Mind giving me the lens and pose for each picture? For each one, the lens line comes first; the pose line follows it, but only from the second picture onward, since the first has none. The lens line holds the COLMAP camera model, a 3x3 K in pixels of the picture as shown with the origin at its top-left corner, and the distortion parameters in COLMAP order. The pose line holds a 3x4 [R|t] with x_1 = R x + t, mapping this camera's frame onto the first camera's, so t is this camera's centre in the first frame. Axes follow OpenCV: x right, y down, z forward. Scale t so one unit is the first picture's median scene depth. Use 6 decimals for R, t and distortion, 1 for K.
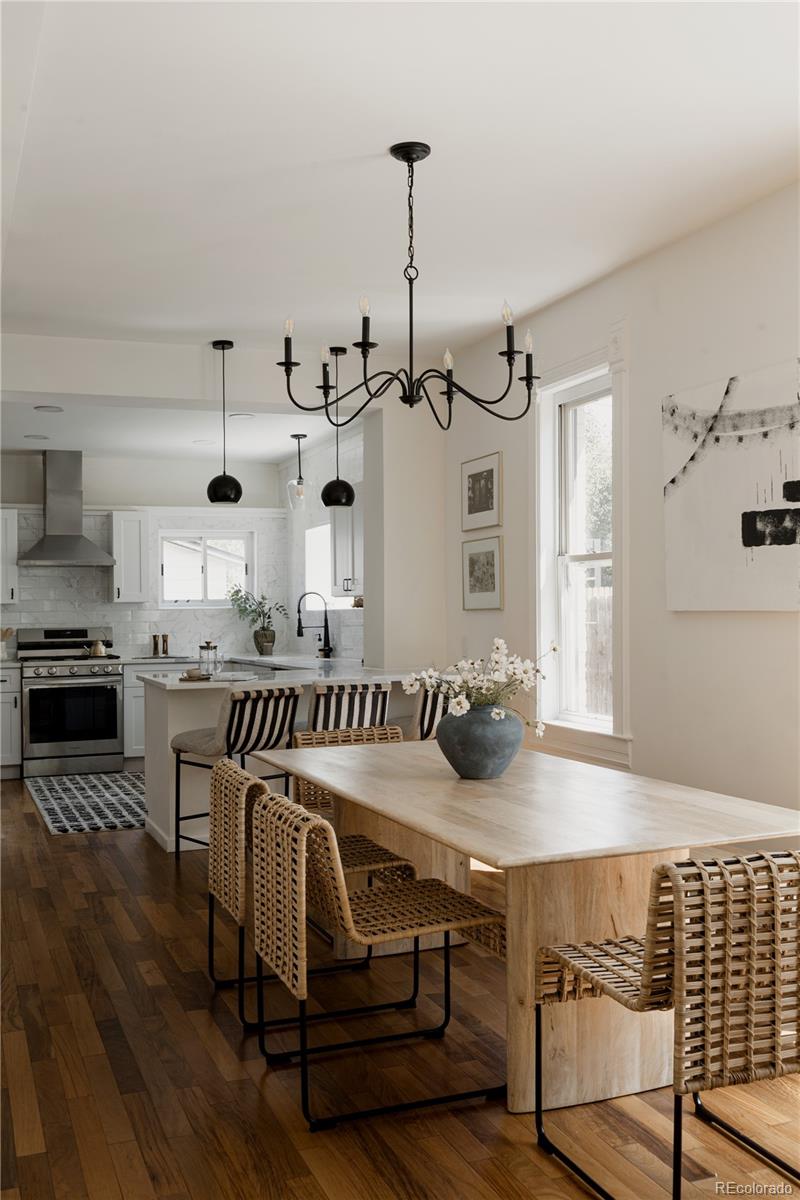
lens RADIAL K [[1147.5, 0, 402.6], [0, 1147.5, 607.1], [0, 0, 1]] dist [0.024572, 0.000000]
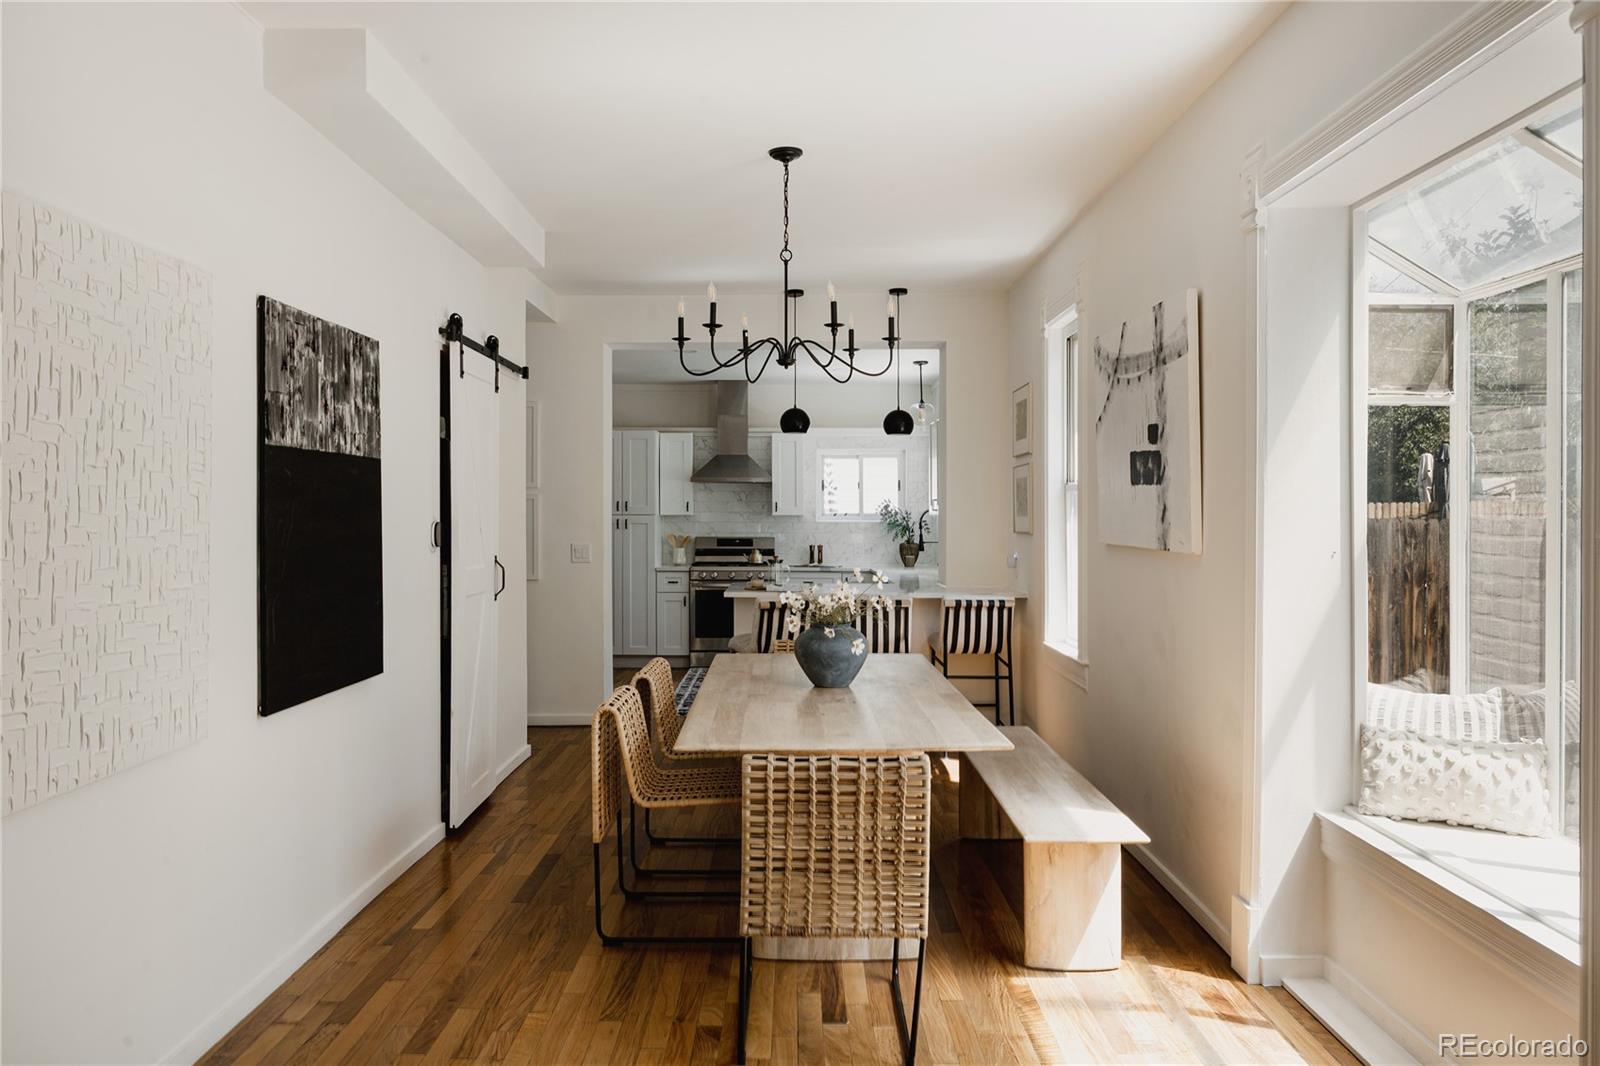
lens RADIAL K [[1183.4, 0, 797.4], [0, 1183.4, 503.1], [0, 0, 1]] dist [0.011851, -0.003709]
pose [[0.925169, 0.012781, -0.379340, 0.217672], [-0.014335, 0.999896, -0.001272, -0.015613], [0.379285, 0.006615, 0.925256, -0.054028]]
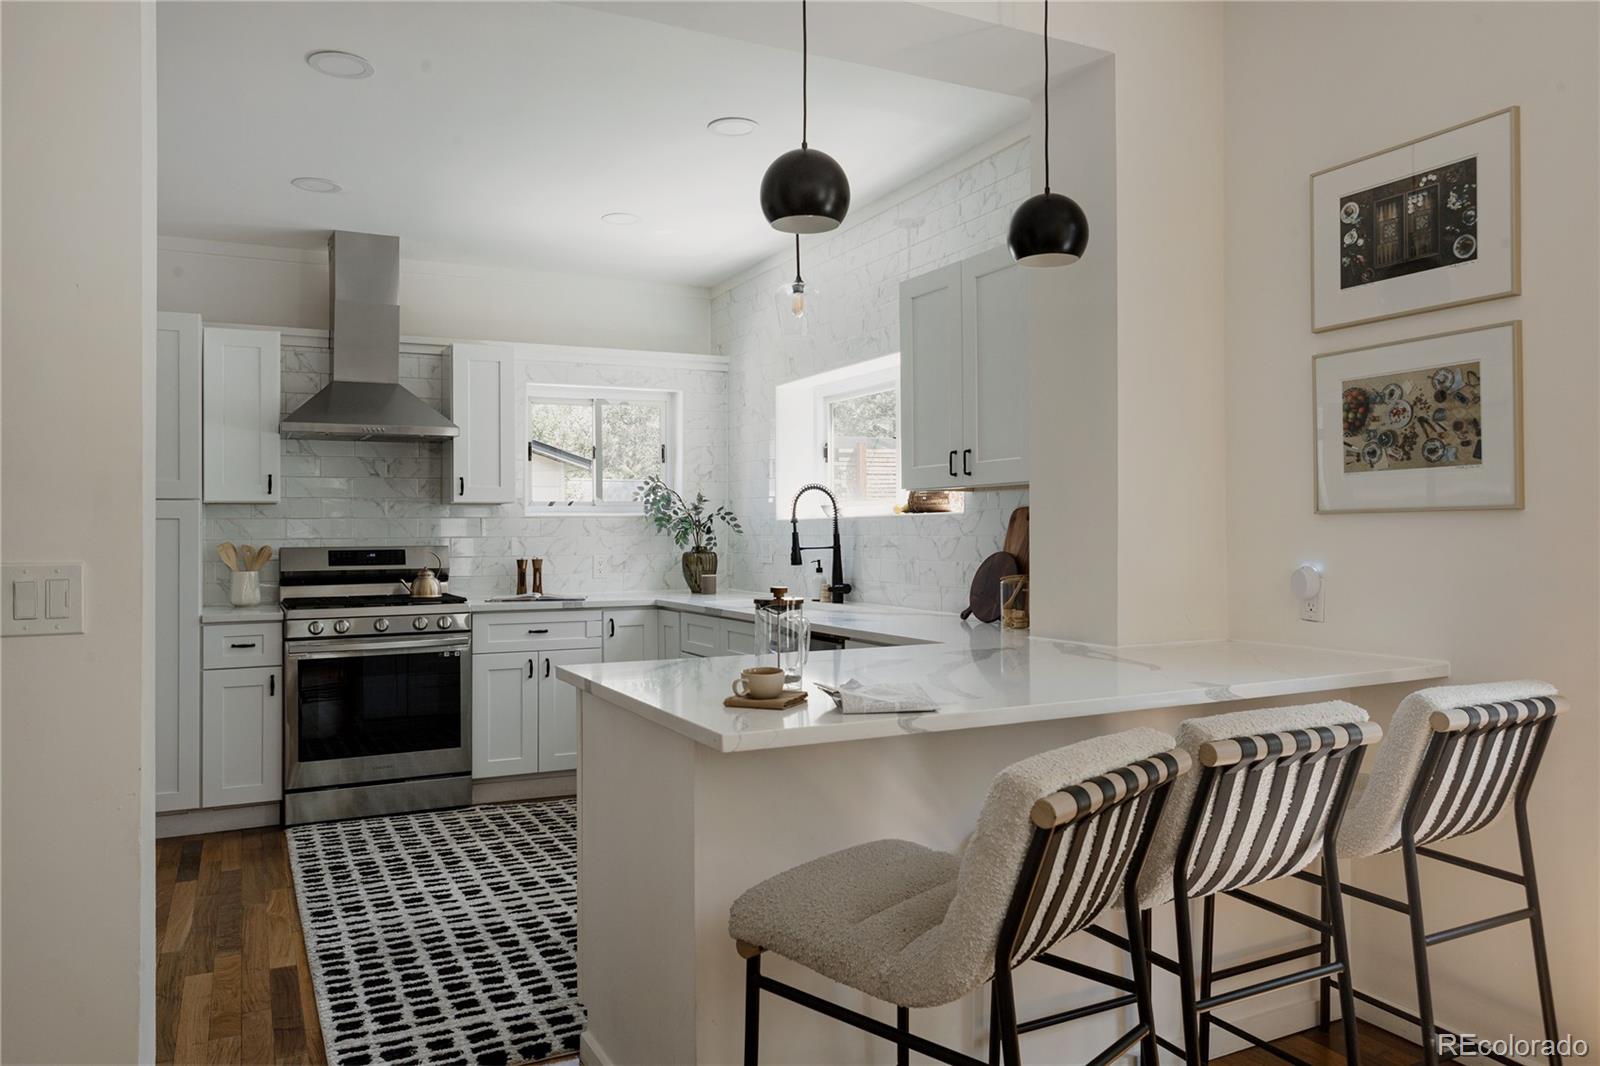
lens RADIAL K [[1047.5, 0, 734.8], [0, 1047.5, 518.3], [0, 0, 1]] dist [0.009741, 0.002001]
pose [[0.997999, 0.007617, 0.062761, -0.152219], [-0.007044, 0.999931, -0.009353, 0.008021], [-0.062828, 0.008892, 0.997985, 0.497107]]
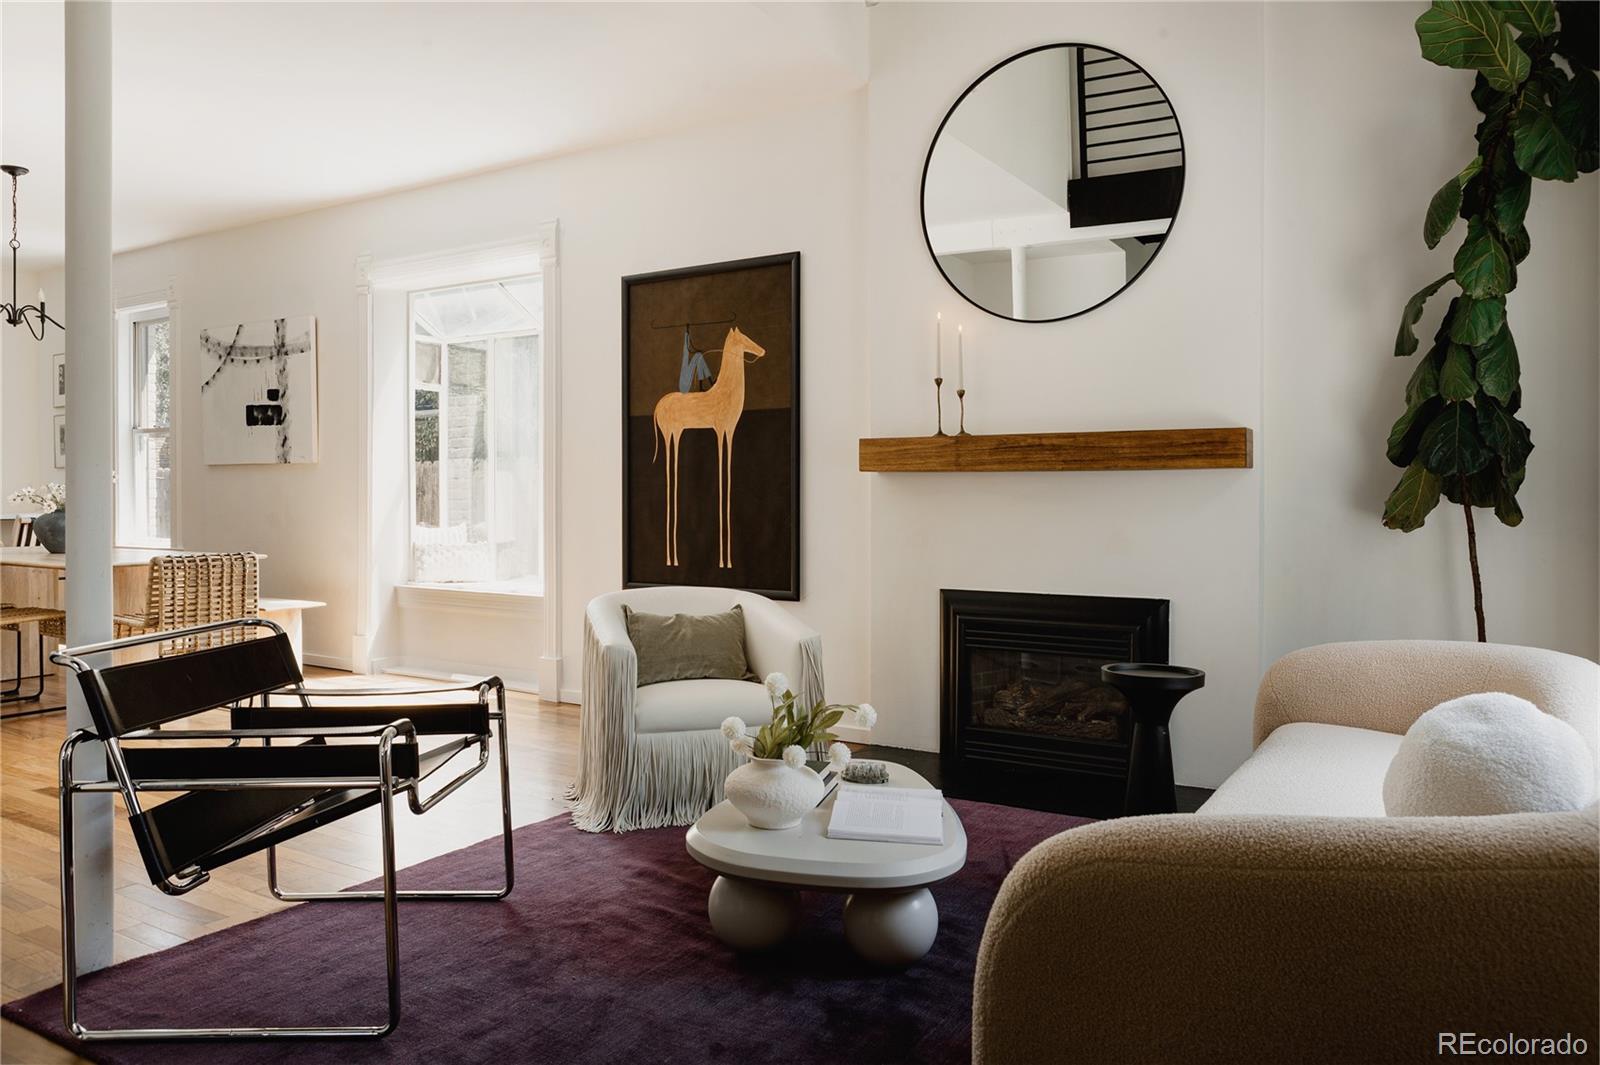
lens RADIAL K [[1159.3, 0, 791.5], [0, 1159.3, 547.4], [0, 0, 1]] dist [-0.021606, 0.005844]
pose [[0.815171, -0.004075, 0.579206, -0.017710], [-0.014838, 0.999500, 0.027915, 0.034418], [-0.579030, -0.031350, 0.814703, -0.437776]]
